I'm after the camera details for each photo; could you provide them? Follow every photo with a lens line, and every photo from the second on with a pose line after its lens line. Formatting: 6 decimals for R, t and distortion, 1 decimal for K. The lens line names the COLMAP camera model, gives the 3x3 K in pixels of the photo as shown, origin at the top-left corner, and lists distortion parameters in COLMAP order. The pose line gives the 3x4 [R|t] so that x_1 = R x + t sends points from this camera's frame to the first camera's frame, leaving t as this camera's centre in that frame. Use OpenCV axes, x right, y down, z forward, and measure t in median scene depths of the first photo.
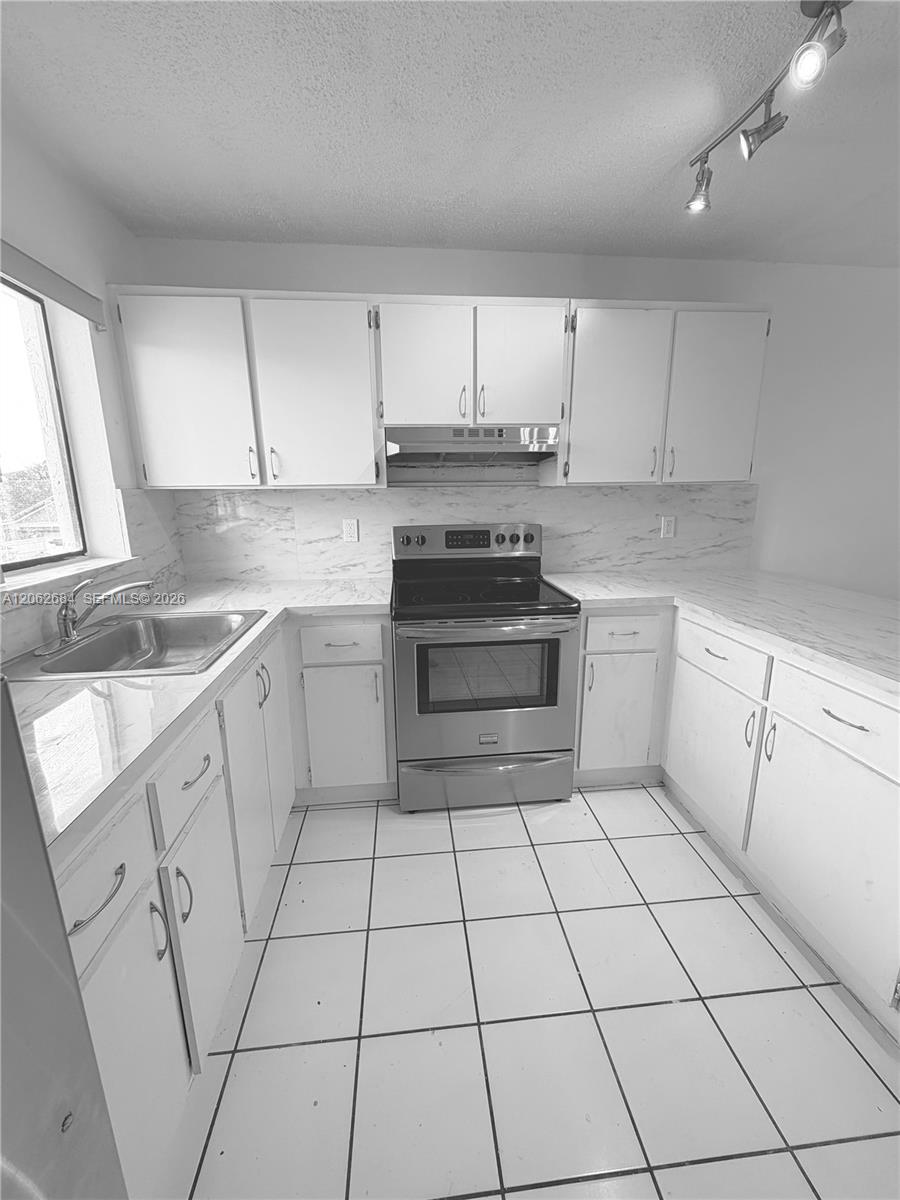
lens RADIAL K [[478.3, 0, 450.5], [0, 478.3, 597.4], [0, 0, 1]] dist [0.000165, -0.000155]
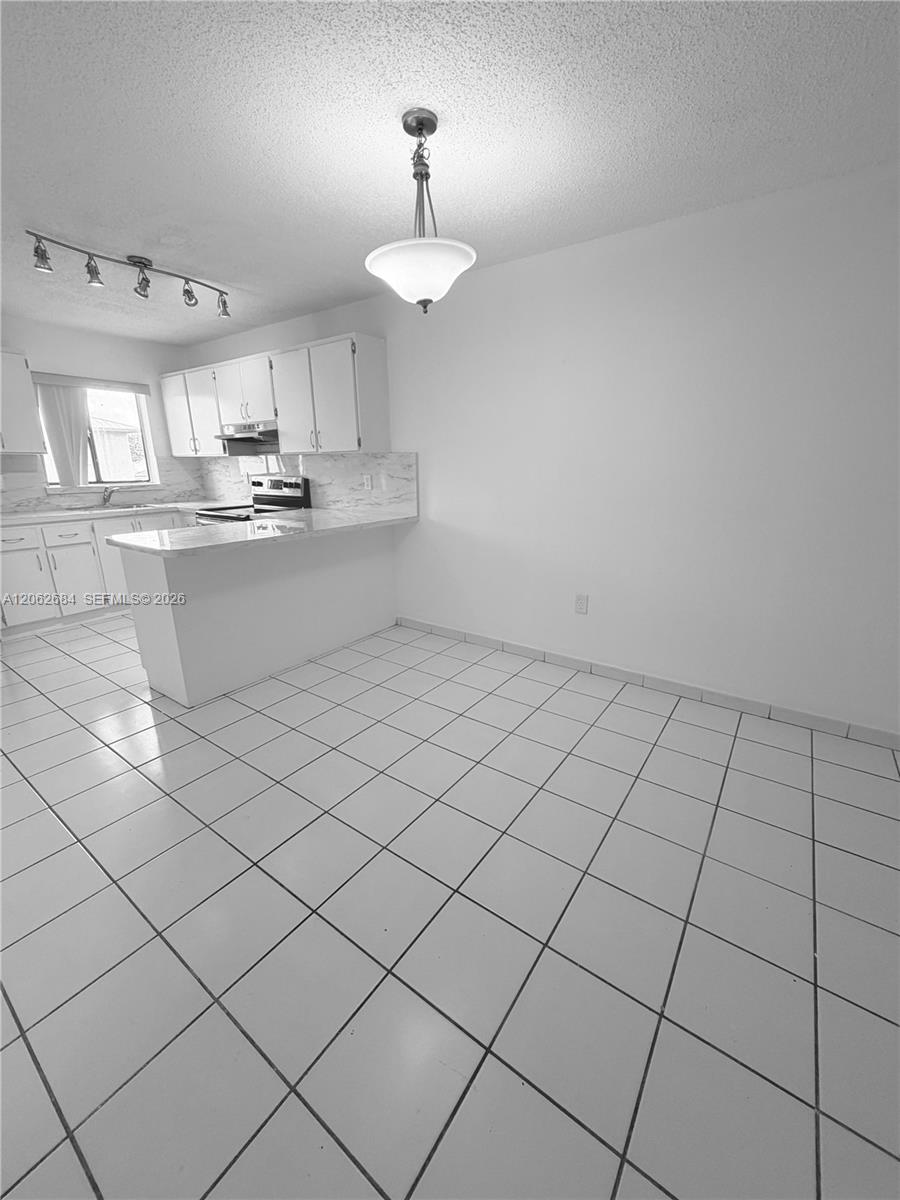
lens RADIAL K [[478.3, 0, 450.5], [0, 478.3, 597.4], [0, 0, 1]] dist [0.000165, -0.000155]
pose [[0.750784, 0.184991, -0.634115, 2.013479], [-0.146192, 0.982712, 0.113598, -0.004033], [0.644167, 0.007416, 0.764849, 0.046110]]
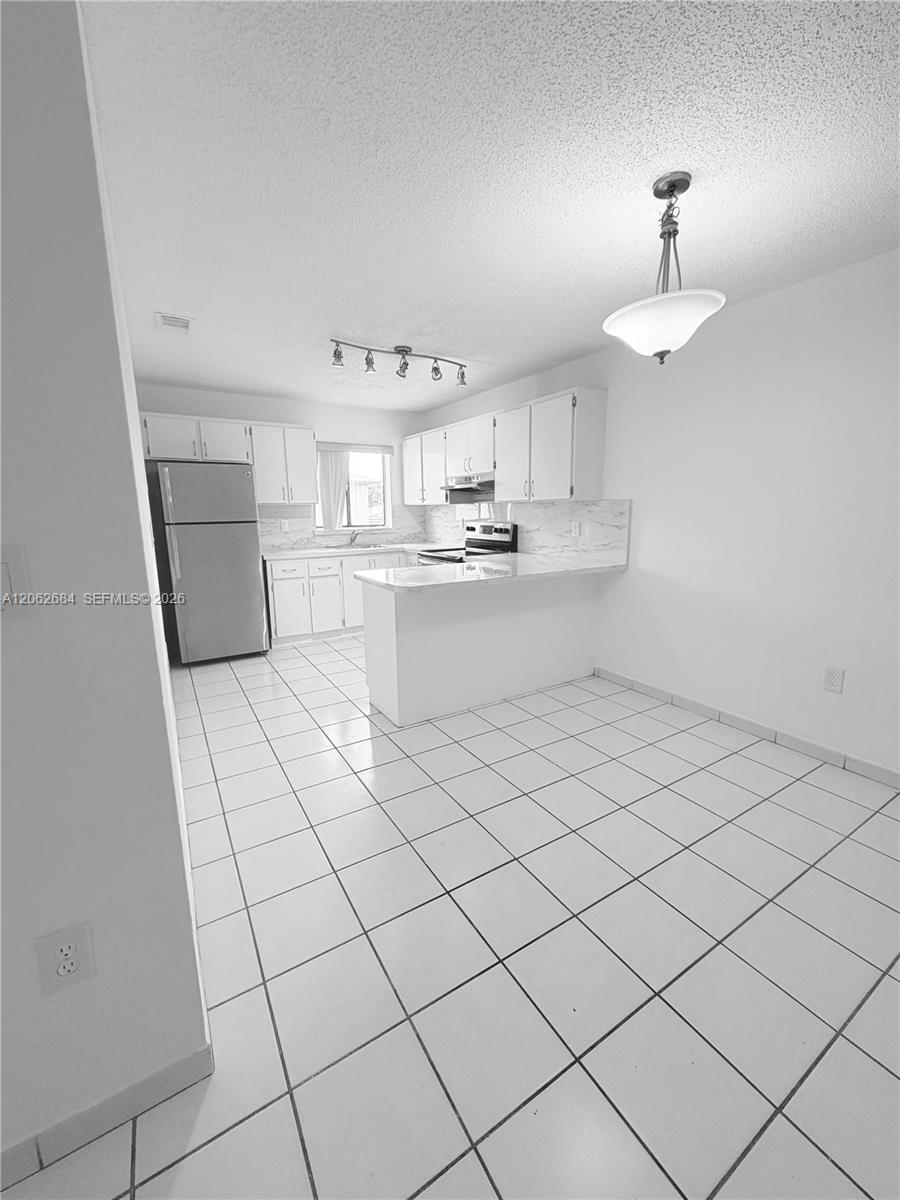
lens RADIAL K [[478.3, 0, 450.5], [0, 478.3, 597.4], [0, 0, 1]] dist [0.000165, -0.000155]
pose [[0.434807, 0.169957, -0.884340, 1.994116], [-0.190329, 0.977188, 0.094221, -0.008205], [0.880180, 0.127348, 0.457237, 0.008947]]
